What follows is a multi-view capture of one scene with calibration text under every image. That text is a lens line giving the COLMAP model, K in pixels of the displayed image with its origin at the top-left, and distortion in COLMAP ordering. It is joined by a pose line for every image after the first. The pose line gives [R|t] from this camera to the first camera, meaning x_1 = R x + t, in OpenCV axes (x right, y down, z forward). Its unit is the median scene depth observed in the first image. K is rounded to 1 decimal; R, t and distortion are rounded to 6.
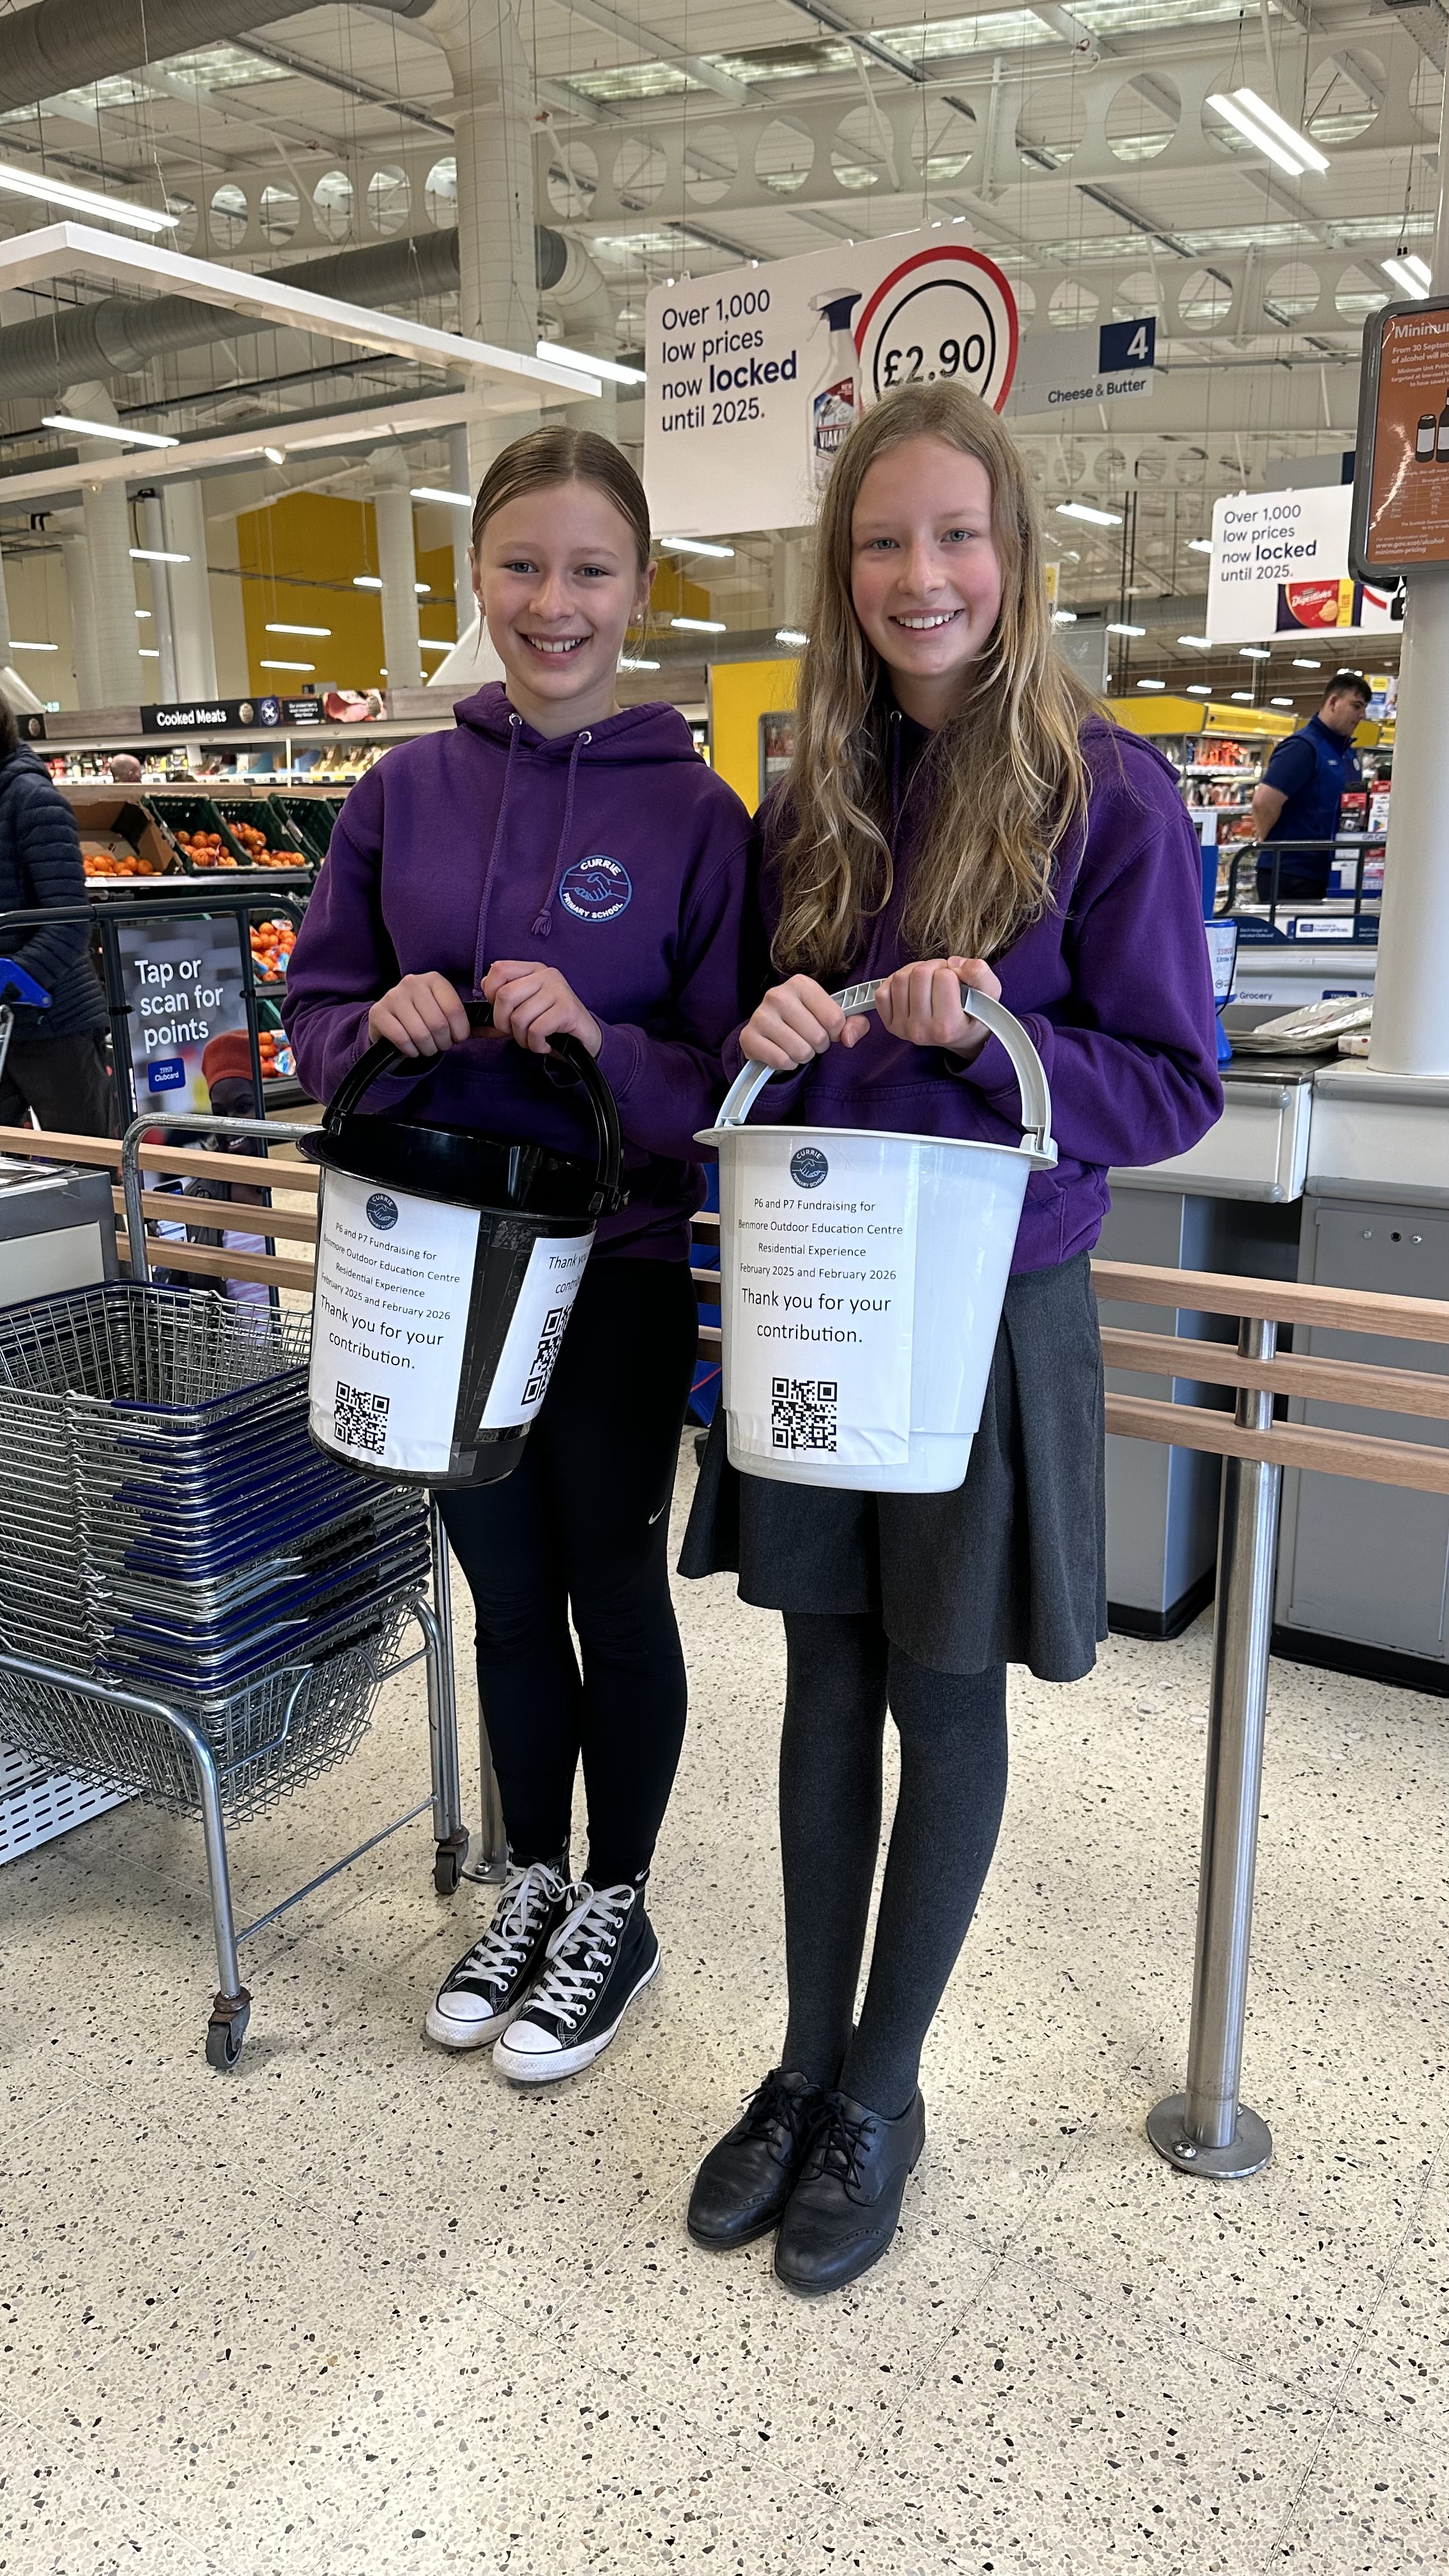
lens RADIAL K [[1818.7, 0, 728.0], [0, 1818.7, 1296.2], [0, 0, 1]] dist [0.006333, -0.008355]
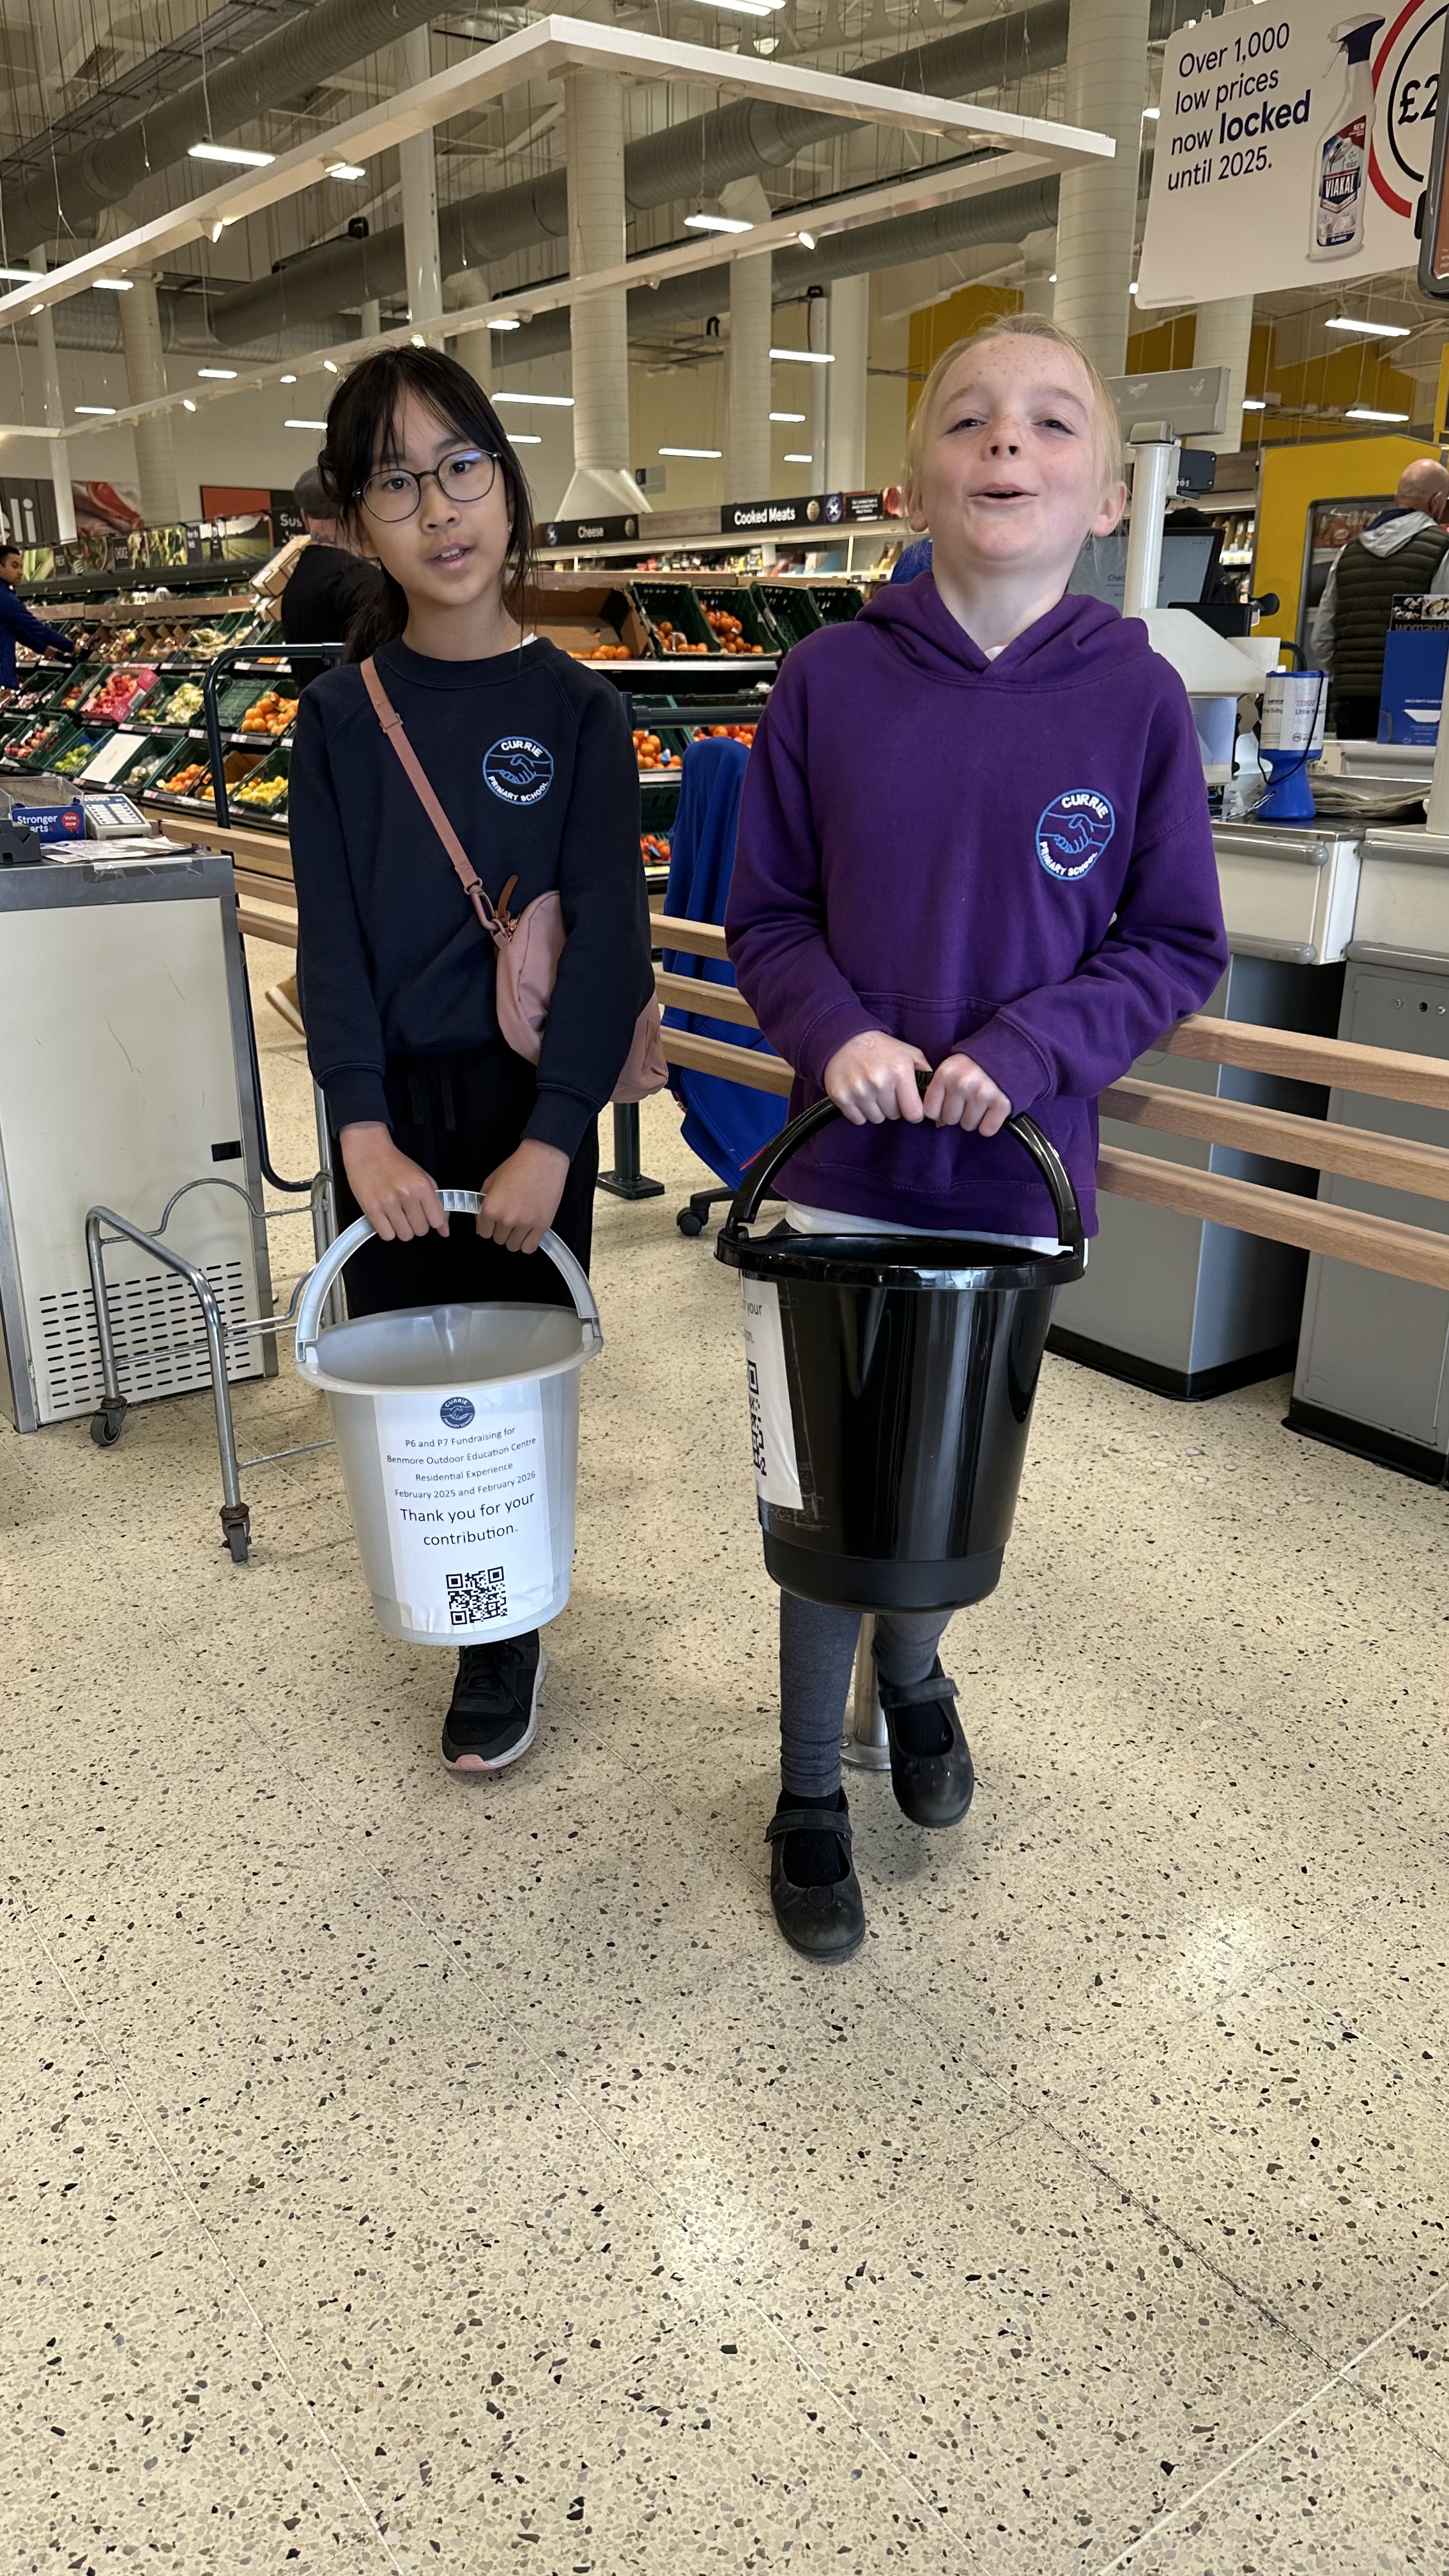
lens RADIAL K [[1818.7, 0, 710.5], [0, 1818.7, 1296.1], [0, 0, 1]] dist [0.006333, -0.008355]
pose [[0.940150, 0.129242, -0.315302, 0.115200], [-0.099614, 0.989103, 0.108407, 0.018142], [0.325876, -0.070510, 0.942779, -0.017867]]
